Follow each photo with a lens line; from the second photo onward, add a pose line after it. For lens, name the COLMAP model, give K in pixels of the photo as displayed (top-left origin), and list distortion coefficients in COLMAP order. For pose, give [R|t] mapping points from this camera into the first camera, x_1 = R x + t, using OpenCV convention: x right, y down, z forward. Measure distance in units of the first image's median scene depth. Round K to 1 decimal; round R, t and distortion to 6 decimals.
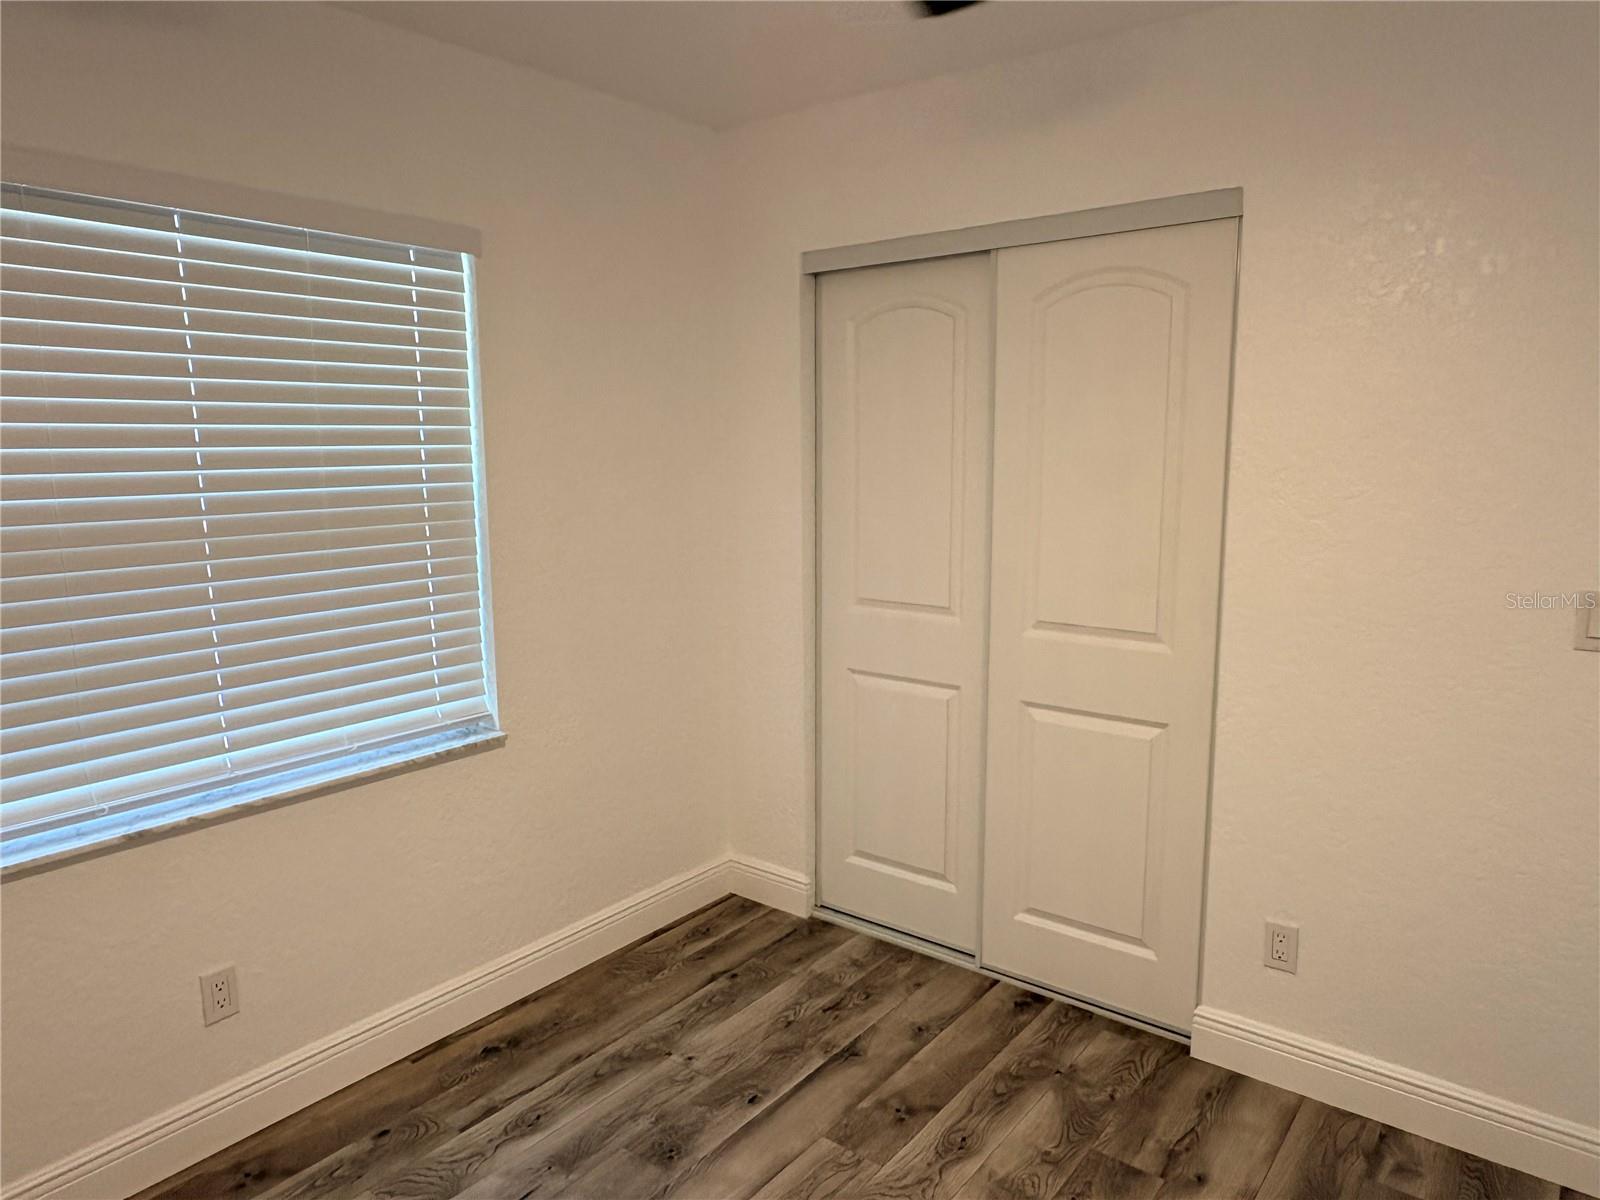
lens RADIAL K [[1045.7, 0, 828.9], [0, 1045.7, 588.1], [0, 0, 1]] dist [-0.010154, 0.010432]
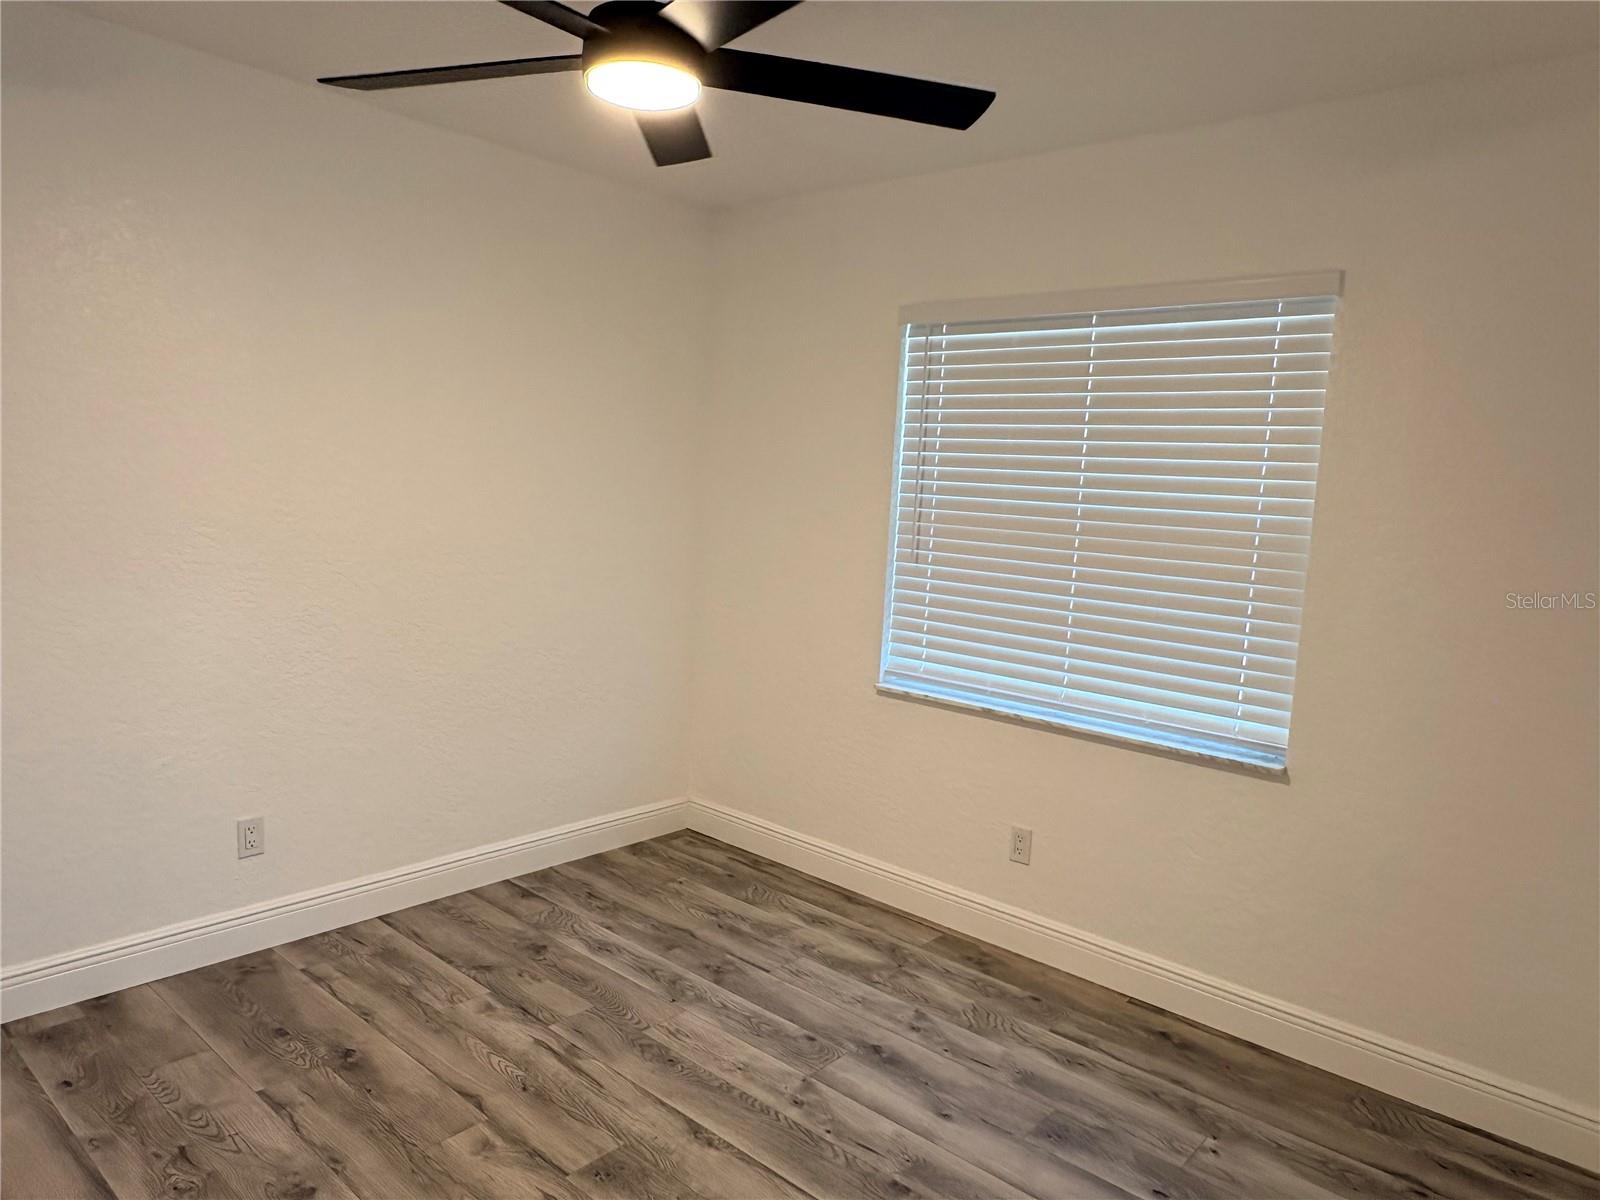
lens RADIAL K [[1045.7, 0, 792.9], [0, 1045.7, 601.8], [0, 0, 1]] dist [-0.010154, 0.010432]
pose [[-0.067624, 0.103753, -0.992302, 0.763692], [-0.202638, 0.972420, 0.115483, -0.040122], [0.976916, 0.208888, -0.044735, 0.613580]]
